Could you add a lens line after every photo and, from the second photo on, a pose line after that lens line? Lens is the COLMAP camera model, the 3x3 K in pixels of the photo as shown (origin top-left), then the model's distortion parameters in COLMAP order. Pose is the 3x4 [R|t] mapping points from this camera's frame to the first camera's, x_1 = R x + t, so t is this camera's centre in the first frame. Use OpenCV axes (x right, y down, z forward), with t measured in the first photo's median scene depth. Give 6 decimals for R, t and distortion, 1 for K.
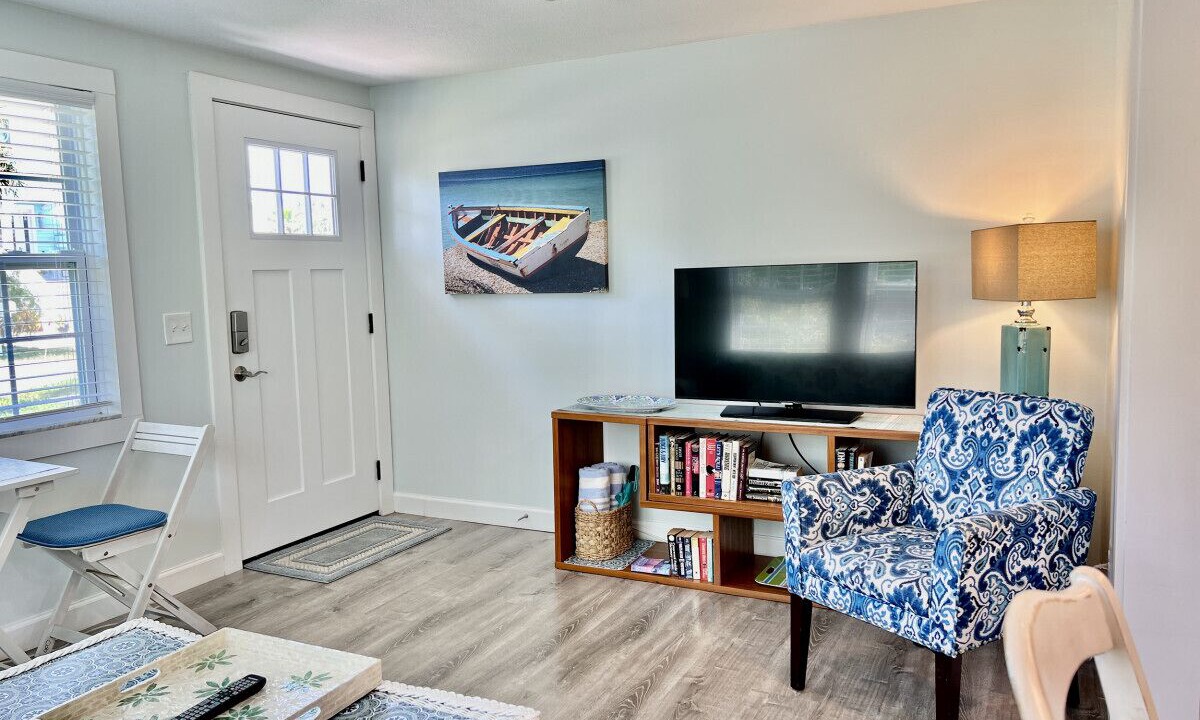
lens RADIAL K [[908.0, 0, 588.5], [0, 908.0, 357.5], [0, 0, 1]] dist [0.098552, -0.097999]
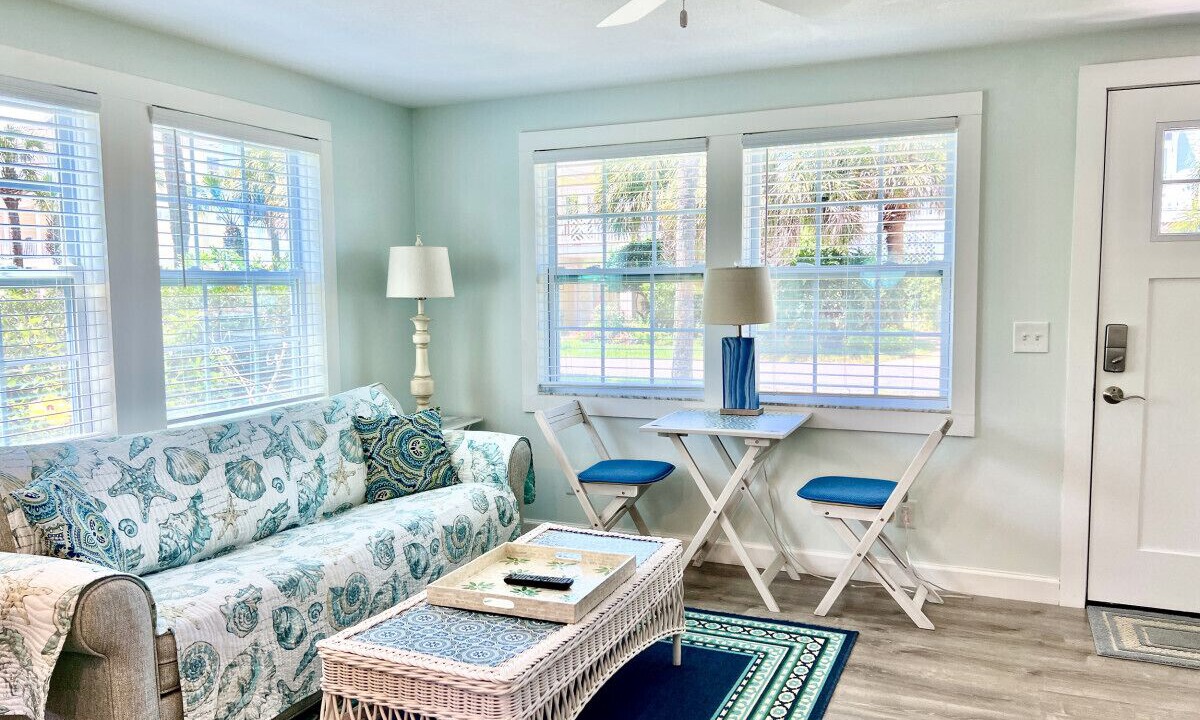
lens RADIAL K [[908.0, 0, 588.5], [0, 908.0, 357.5], [0, 0, 1]] dist [0.098552, -0.097999]
pose [[0.066805, 0.110570, -0.991621, 0.481119], [-0.088638, 0.990569, 0.104481, -0.068578], [0.993821, 0.080915, 0.075976, 0.438445]]
